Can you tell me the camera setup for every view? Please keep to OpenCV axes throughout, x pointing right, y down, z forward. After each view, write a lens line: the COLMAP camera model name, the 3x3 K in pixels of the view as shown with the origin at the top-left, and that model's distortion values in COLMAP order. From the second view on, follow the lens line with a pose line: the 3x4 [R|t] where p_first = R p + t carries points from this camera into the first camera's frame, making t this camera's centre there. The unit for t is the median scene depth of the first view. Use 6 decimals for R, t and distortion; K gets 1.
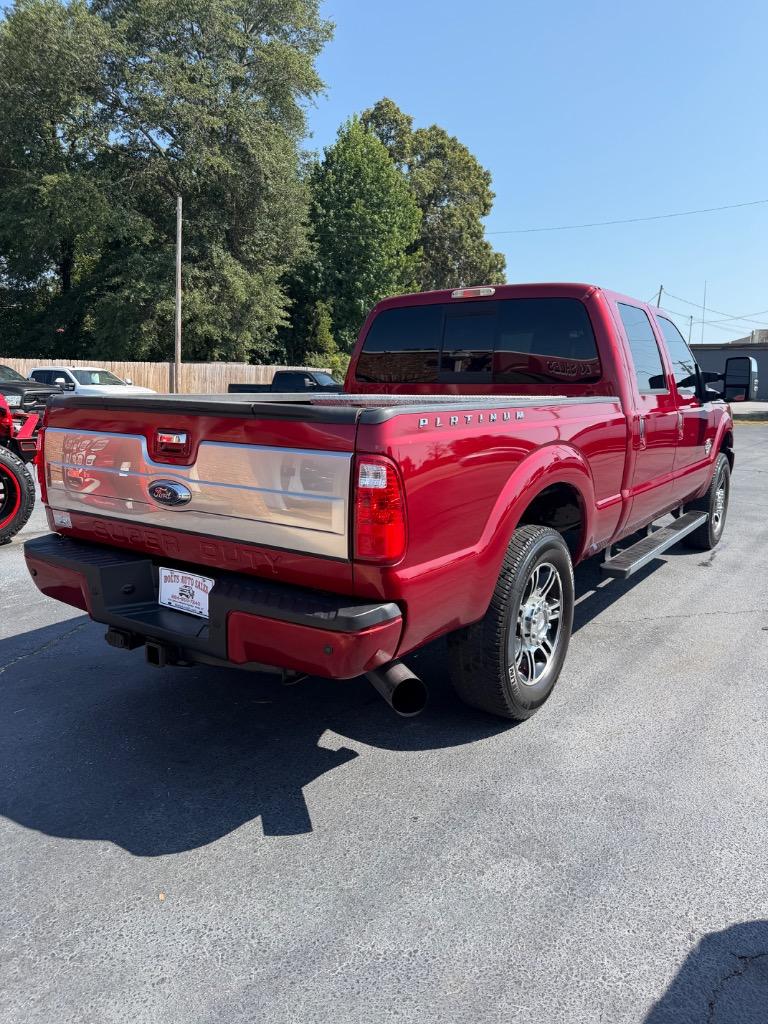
lens RADIAL K [[723.9, 0, 376.6], [0, 723.9, 518.1], [0, 0, 1]] dist [0.035160, -0.056407]
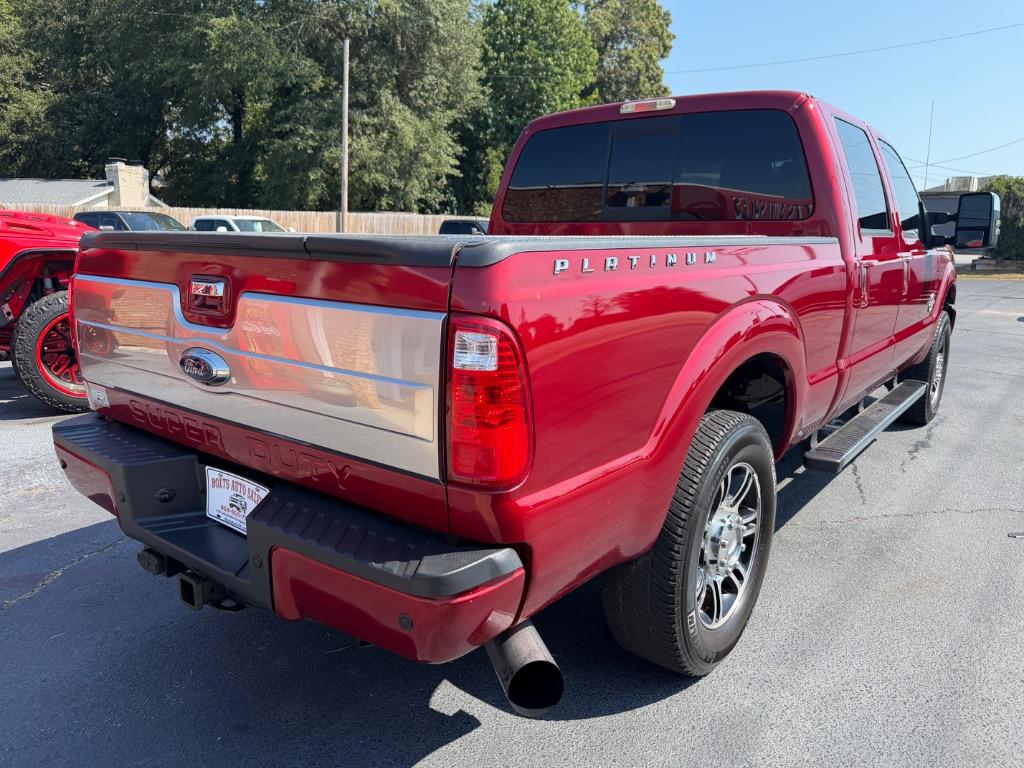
lens RADIAL K [[723.9, 0, 506.7], [0, 723.9, 391.0], [0, 0, 1]] dist [0.035160, -0.056407]
pose [[0.998264, 0.013552, -0.057324, 0.019920], [-0.011922, 0.999518, 0.028669, -0.014618], [0.057685, -0.027936, 0.997944, 0.130862]]
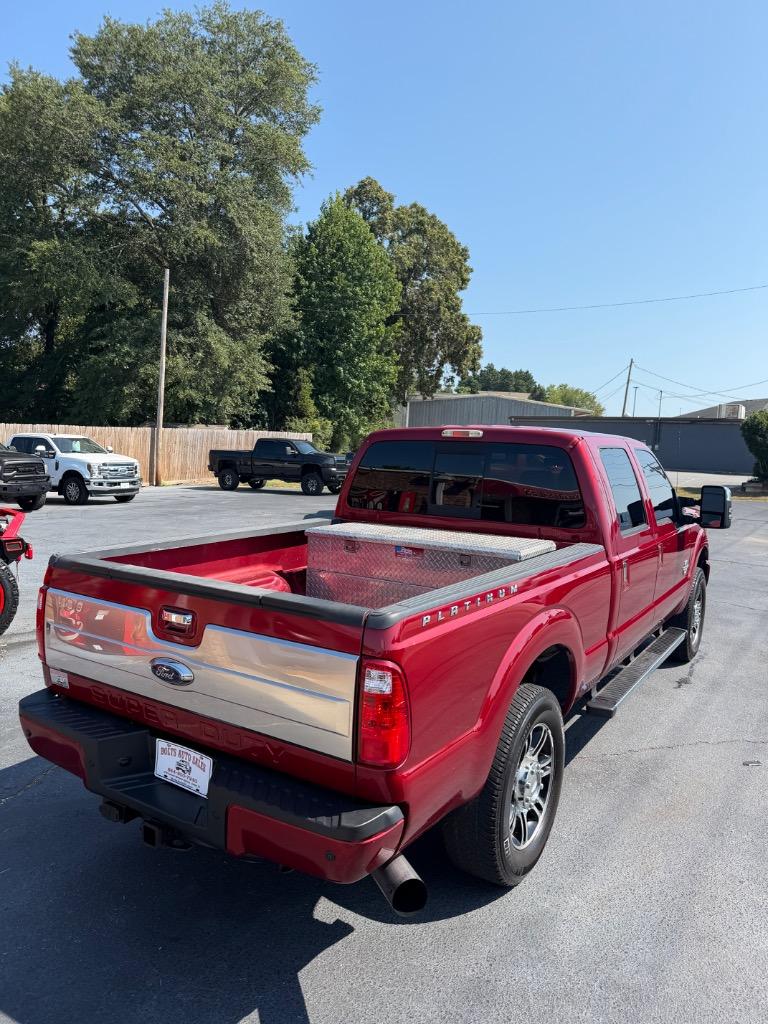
lens RADIAL K [[723.9, 0, 378.1], [0, 723.9, 514.8], [0, 0, 1]] dist [0.035160, -0.056407]
pose [[0.999233, 0.017625, 0.034968, -0.015816], [-0.014734, 0.996583, -0.081276, -0.073282], [-0.036281, 0.080699, 0.996078, -0.015190]]
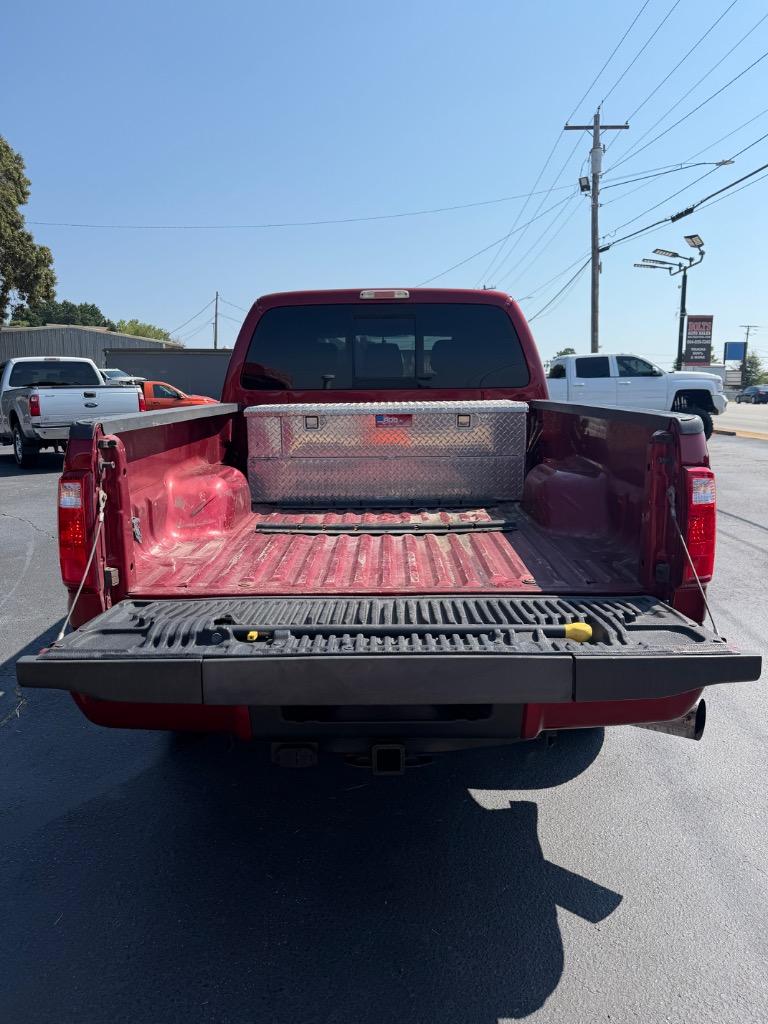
lens RADIAL K [[723.9, 0, 371.7], [0, 723.9, 514.7], [0, 0, 1]] dist [0.035160, -0.056407]
pose [[0.822785, -0.106725, 0.558243, -0.303802], [0.112079, 0.993392, 0.024725, -0.034371], [-0.557193, 0.042224, 0.829309, 0.162606]]
